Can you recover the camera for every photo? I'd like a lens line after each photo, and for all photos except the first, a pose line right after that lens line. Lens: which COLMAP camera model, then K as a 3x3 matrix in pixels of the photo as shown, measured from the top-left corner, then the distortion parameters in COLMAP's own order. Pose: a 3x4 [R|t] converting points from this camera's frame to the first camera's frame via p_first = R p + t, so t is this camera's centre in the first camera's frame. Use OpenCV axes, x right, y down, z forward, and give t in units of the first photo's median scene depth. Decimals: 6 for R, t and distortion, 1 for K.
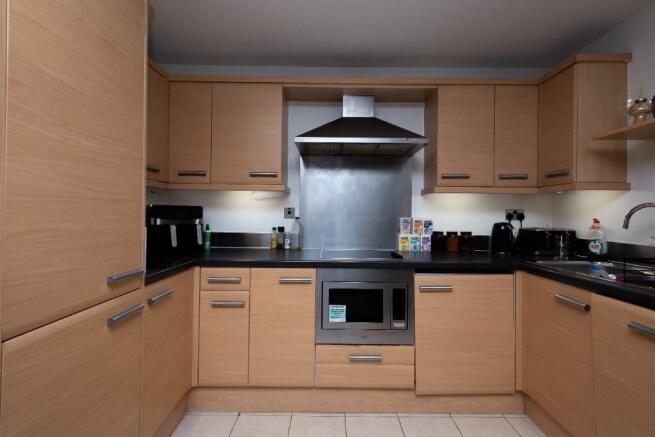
lens RADIAL K [[323.1, 0, 328.3], [0, 323.1, 209.6], [0, 0, 1]] dist [-0.000957, -0.000296]
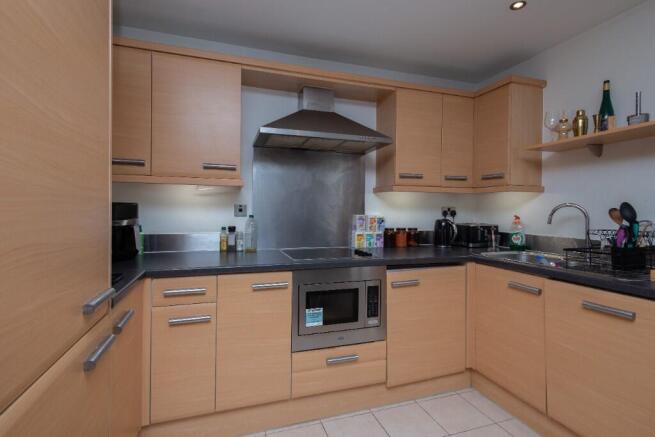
lens RADIAL K [[327.2, 0, 328.2], [0, 327.2, 209.4], [0, 0, 1]] dist [-0.000005, -0.000265]
pose [[0.946870, -0.001249, 0.321613, -0.225250], [-0.004328, 0.999852, 0.016624, -0.011350], [-0.321586, -0.017133, 0.946725, 0.075265]]
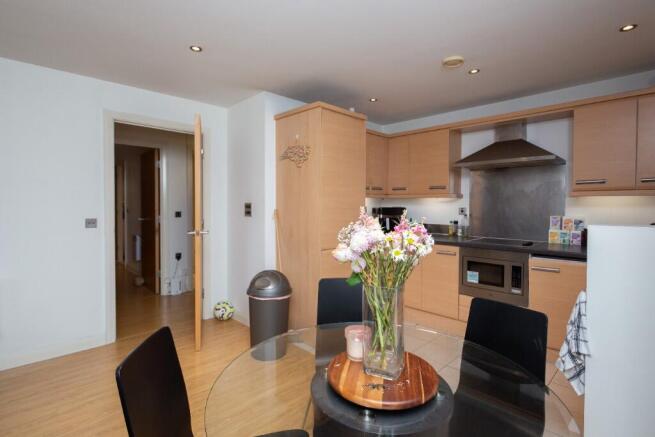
lens RADIAL K [[323.1, 0, 328.3], [0, 323.1, 209.6], [0, 0, 1]] dist [-0.000957, -0.000296]
pose [[0.703687, 0.004405, -0.710496, 0.601631], [0.010568, 0.999805, 0.016665, -0.035115], [0.710432, -0.019235, 0.703503, -0.551734]]
